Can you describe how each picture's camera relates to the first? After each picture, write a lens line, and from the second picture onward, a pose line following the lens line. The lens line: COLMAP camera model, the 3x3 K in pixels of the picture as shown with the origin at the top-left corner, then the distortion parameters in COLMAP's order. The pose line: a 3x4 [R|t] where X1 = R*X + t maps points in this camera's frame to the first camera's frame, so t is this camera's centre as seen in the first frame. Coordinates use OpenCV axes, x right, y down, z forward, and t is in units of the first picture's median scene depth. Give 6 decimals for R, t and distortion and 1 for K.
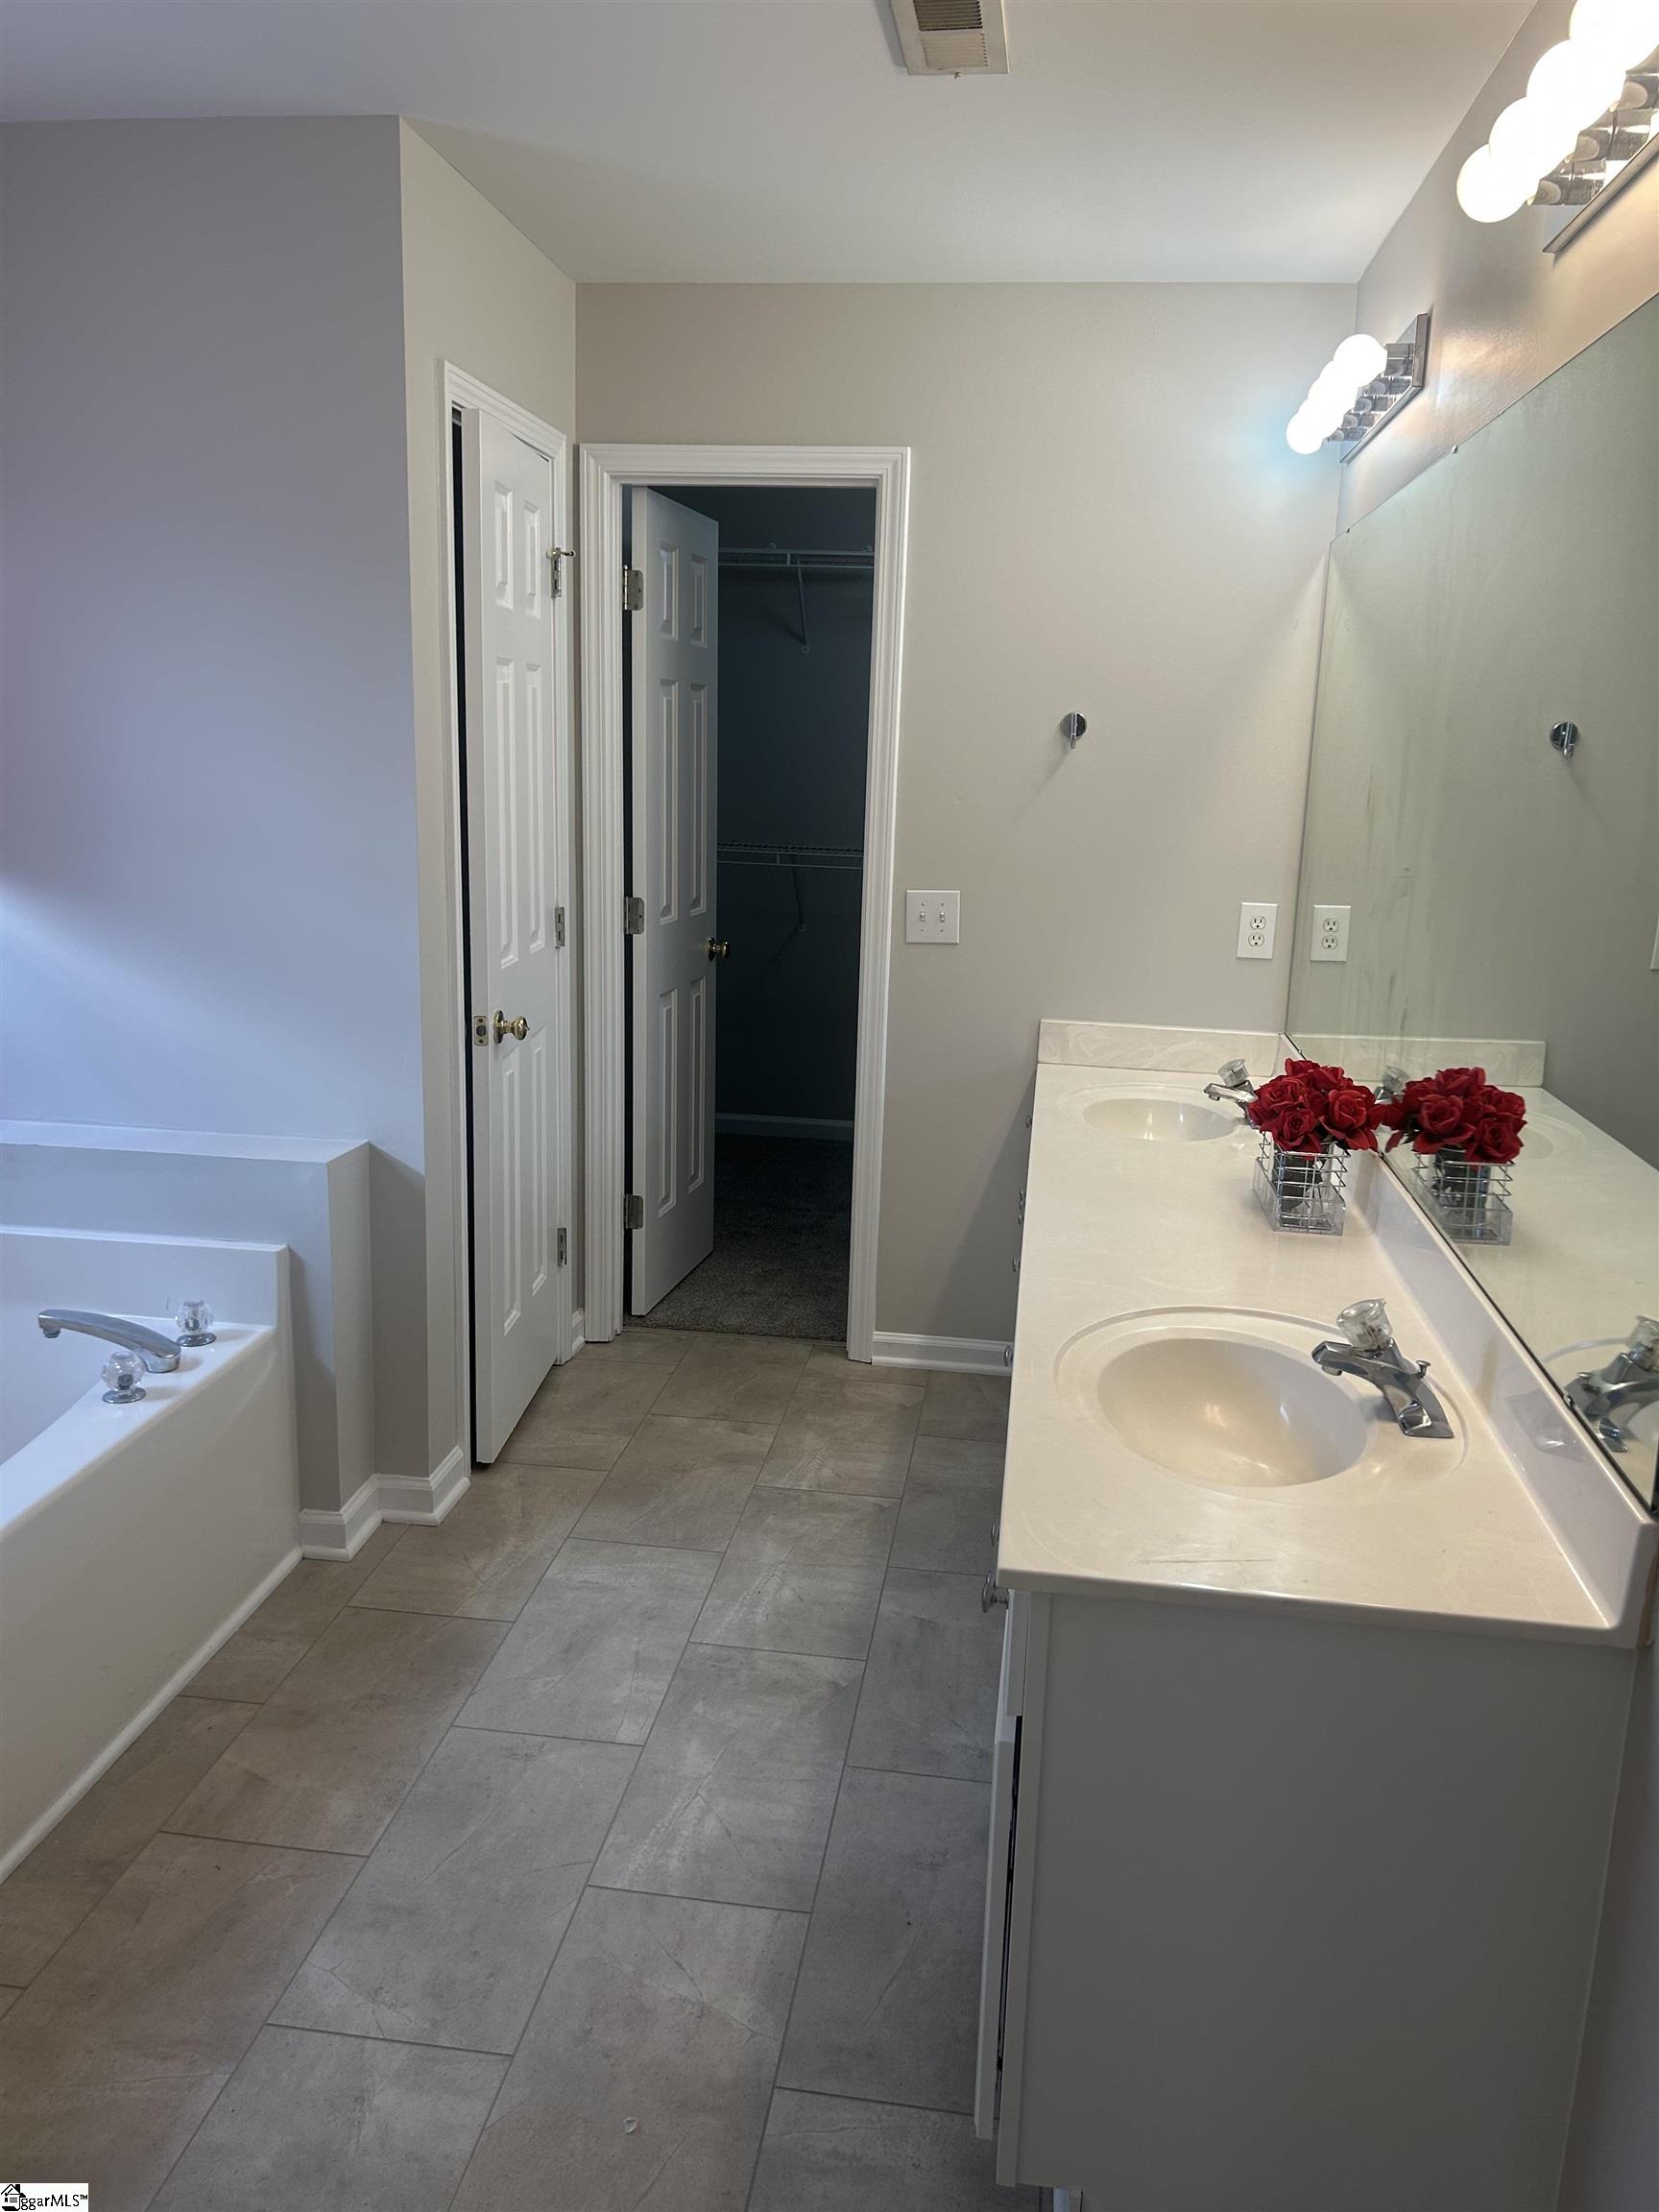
lens RADIAL K [[1657.0, 0, 833.3], [0, 1657.0, 1107.9], [0, 0, 1]] dist [-0.004092, -0.014594]
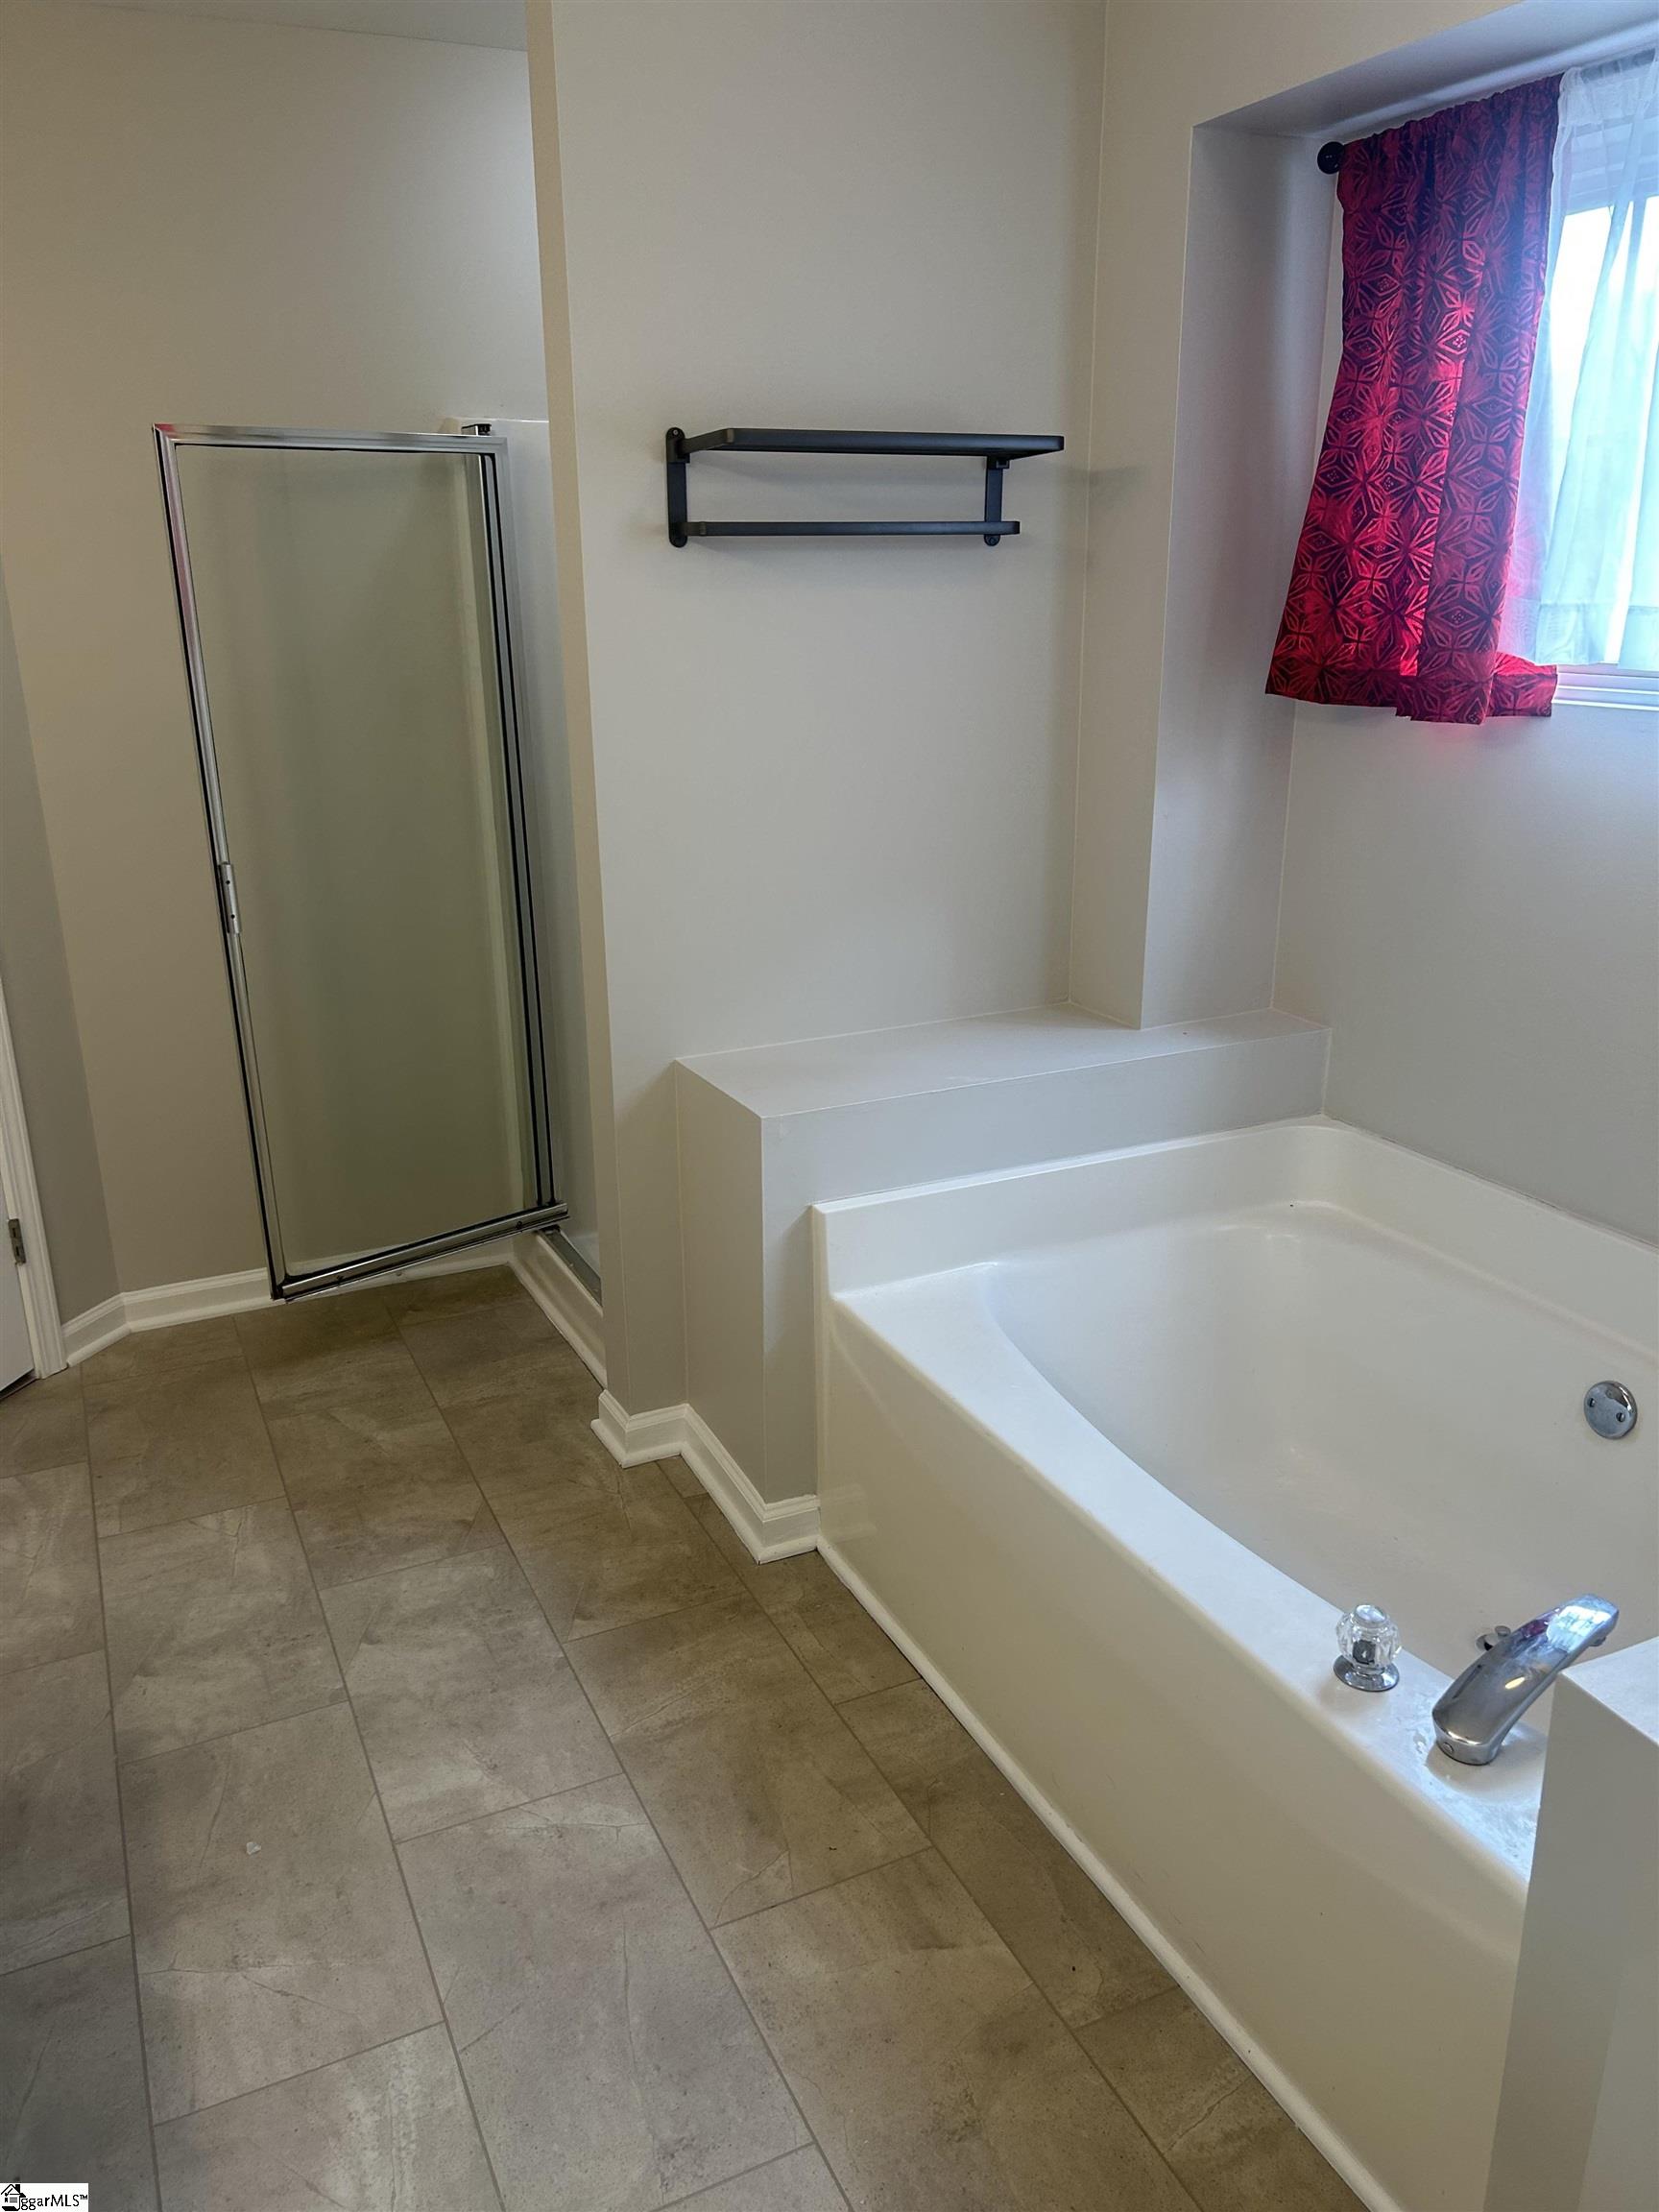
lens RADIAL K [[1657.0, 0, 840.1], [0, 1657.0, 1107.4], [0, 0, 1]] dist [-0.004092, -0.014594]
pose [[-0.834763, 0.143596, -0.531554, 0.060516], [-0.140752, 0.877667, 0.458137, -0.347346], [0.532314, 0.457253, -0.712433, 1.544558]]
